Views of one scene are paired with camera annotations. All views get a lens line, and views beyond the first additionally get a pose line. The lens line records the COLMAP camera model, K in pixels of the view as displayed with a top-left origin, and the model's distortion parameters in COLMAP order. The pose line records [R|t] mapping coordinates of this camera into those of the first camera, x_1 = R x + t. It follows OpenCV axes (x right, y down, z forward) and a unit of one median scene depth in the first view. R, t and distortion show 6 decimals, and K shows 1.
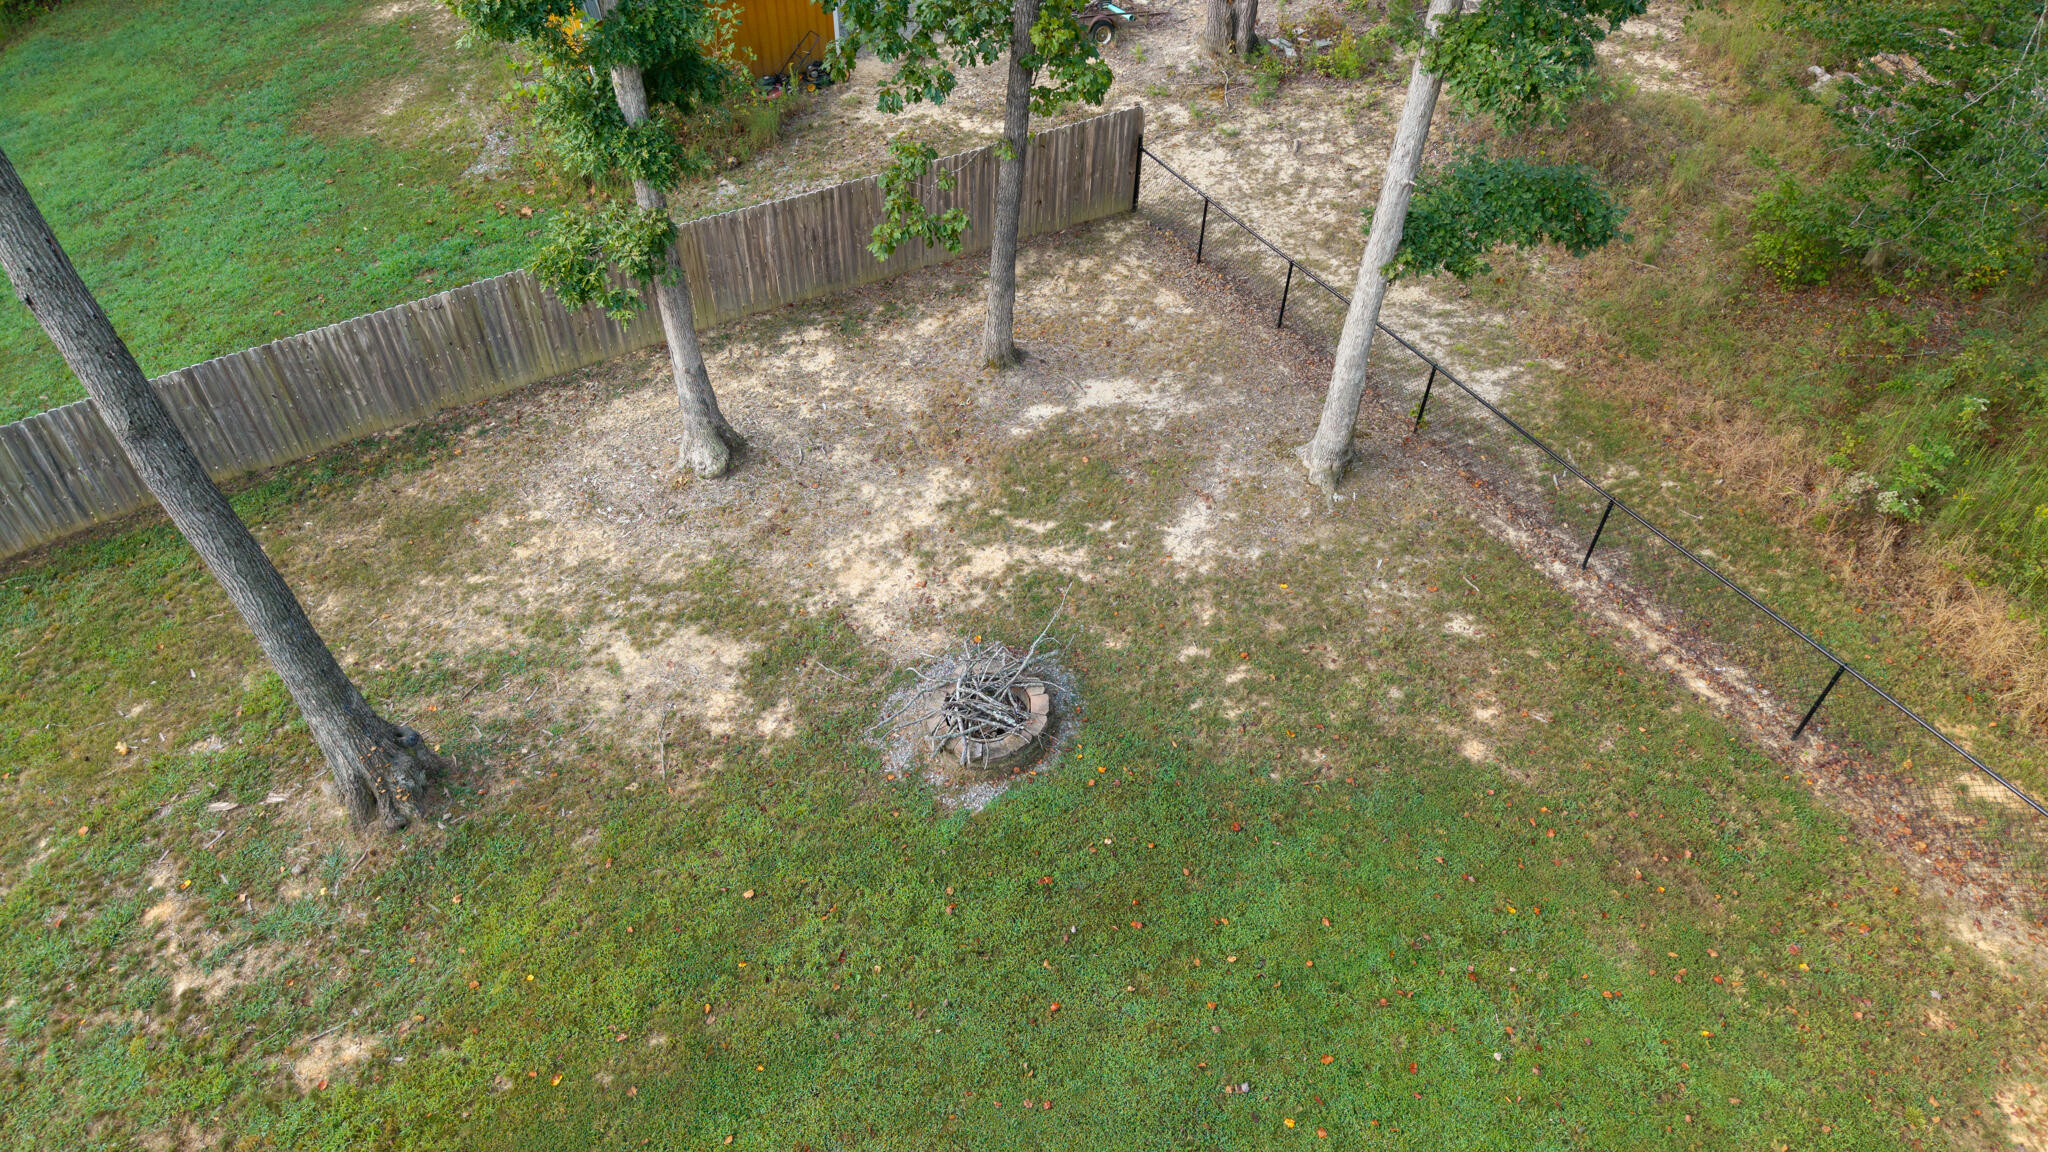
lens RADIAL K [[1369.5, 0, 1027.4], [0, 1369.5, 573.4], [0, 0, 1]] dist [0.013872, -0.008659]
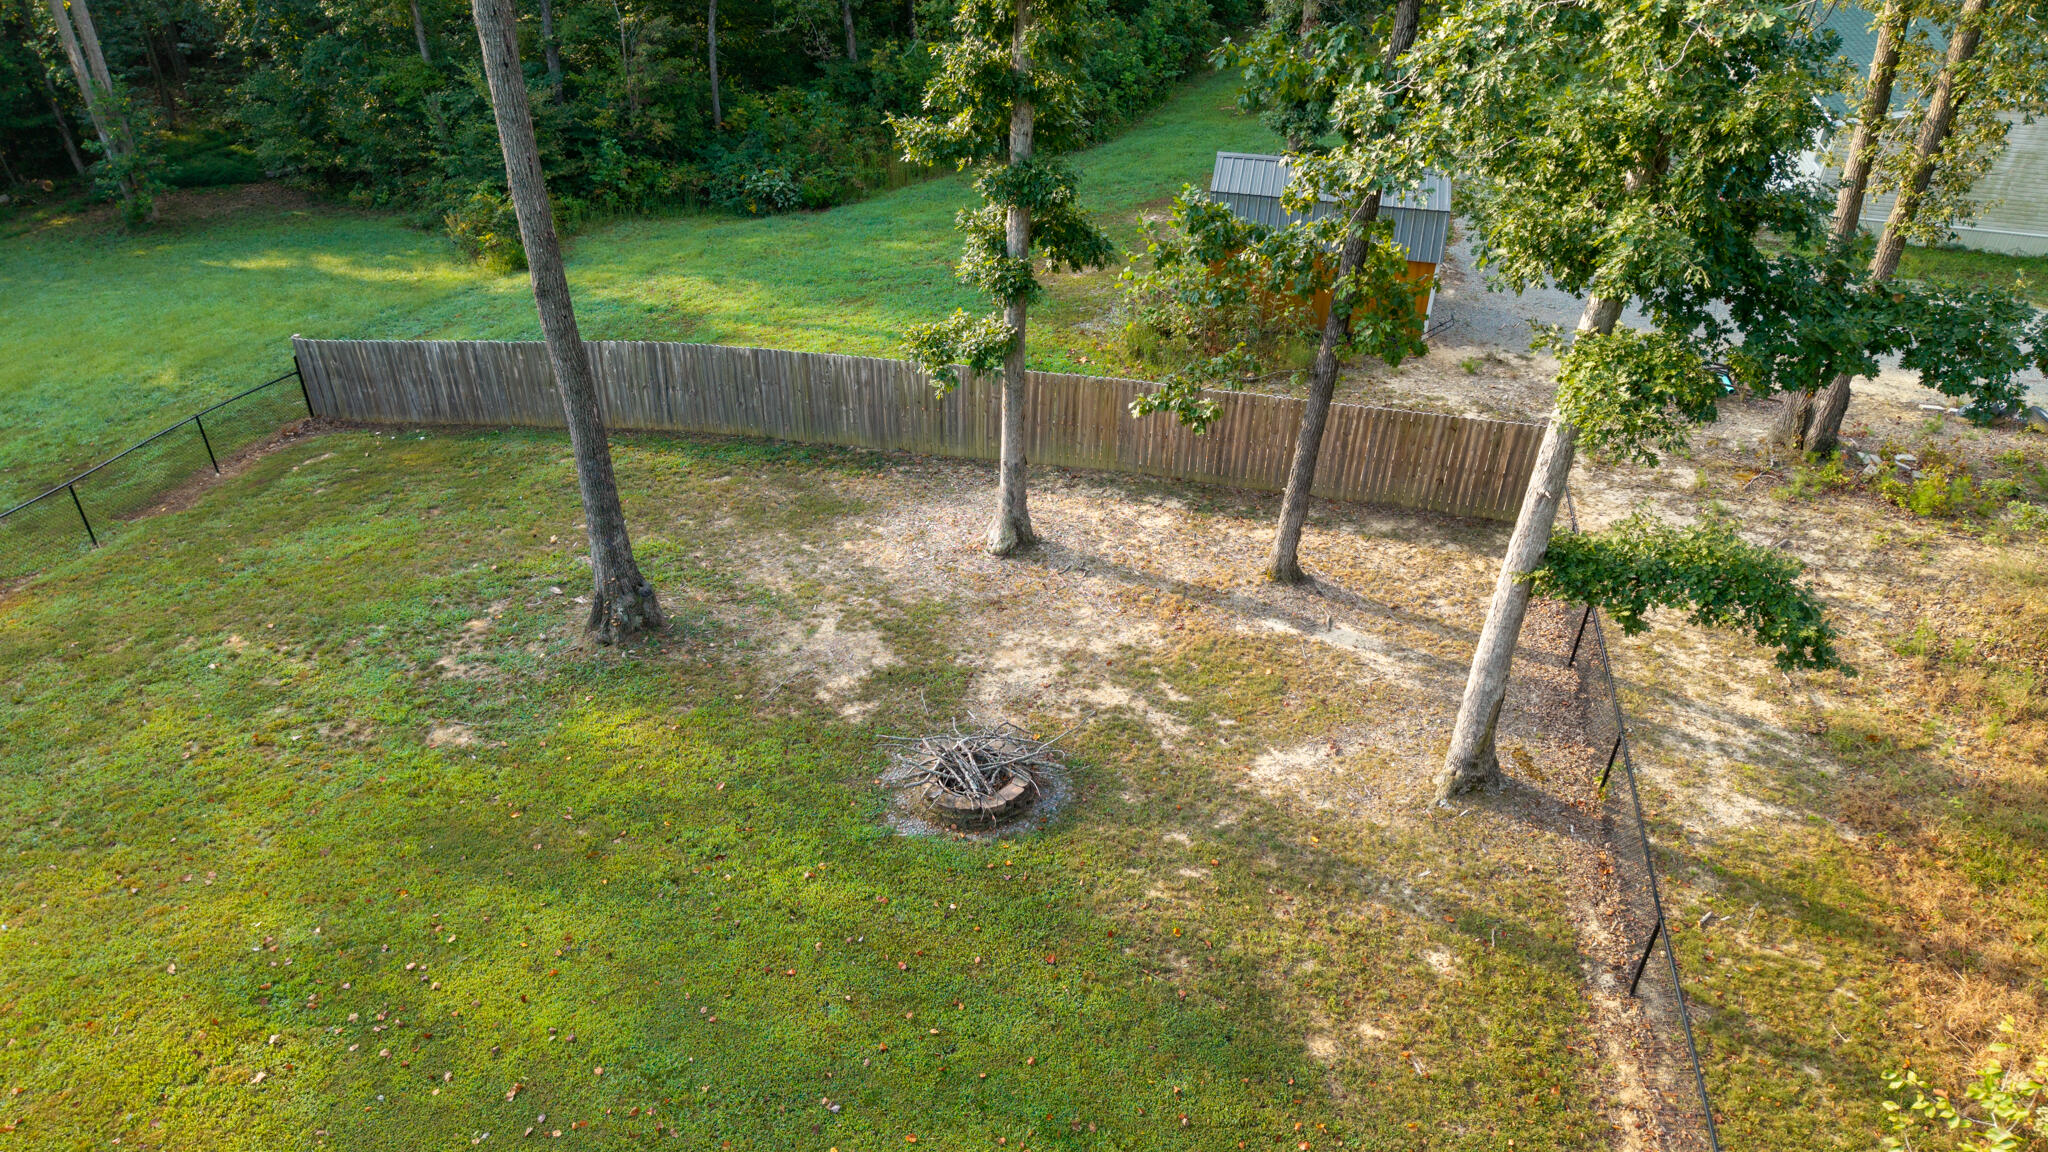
lens RADIAL K [[1340.8, 0, 1031.5], [0, 1340.8, 574.6], [0, 0, 1]] dist [0.075796, -0.108950]
pose [[0.745922, 0.376338, -0.549518, 0.498384], [-0.483261, 0.873572, -0.057718, -0.002415], [0.458322, 0.308614, 0.833486, 0.041362]]
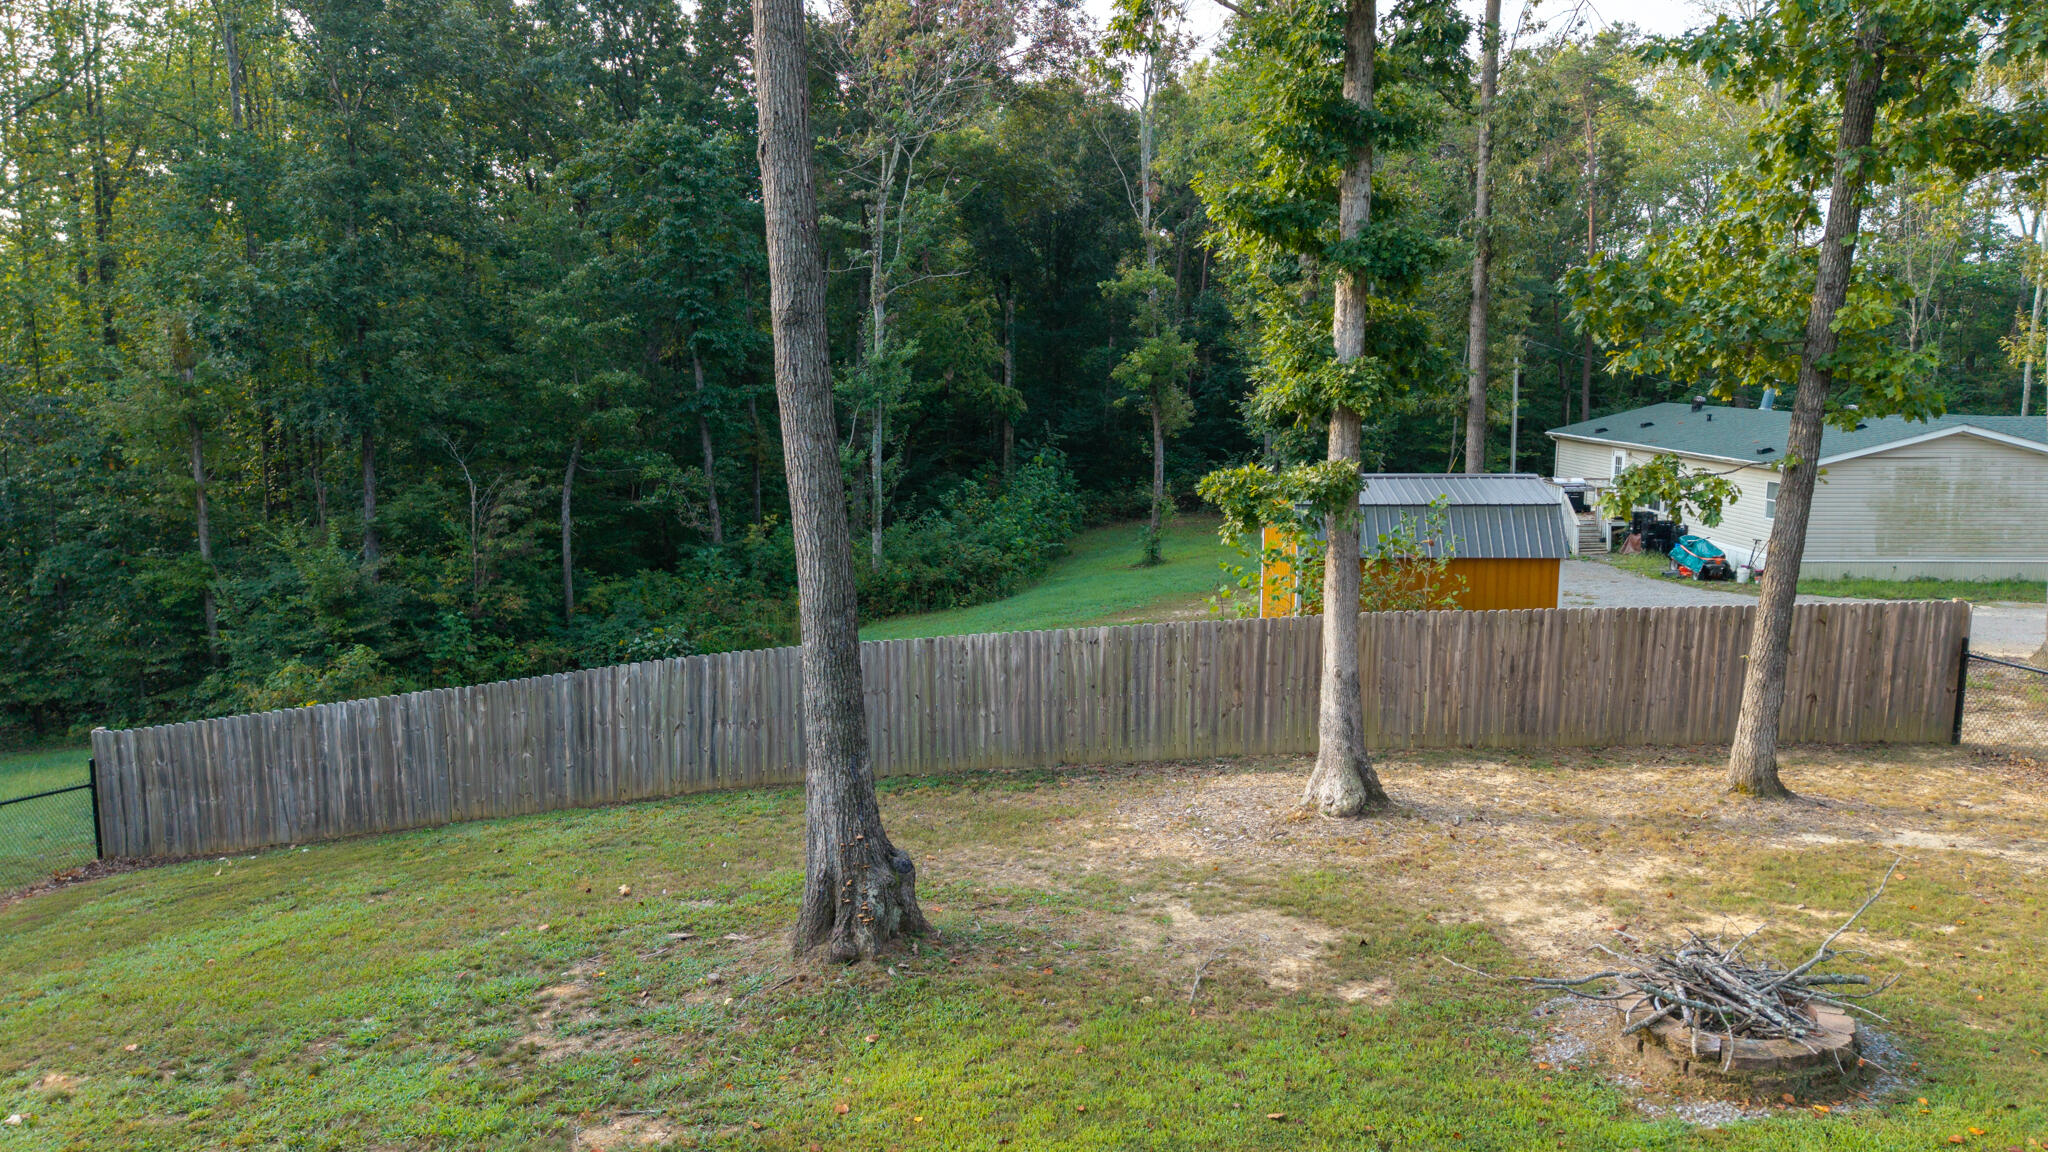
lens RADIAL K [[1361.6, 0, 1030.0], [0, 1361.6, 579.2], [0, 0, 1]] dist [0.025209, -0.001697]
pose [[0.878496, 0.053164, -0.474782, -0.021494], [-0.329965, 0.786201, -0.522505, 0.325203], [0.345495, 0.615680, 0.708217, 0.325707]]
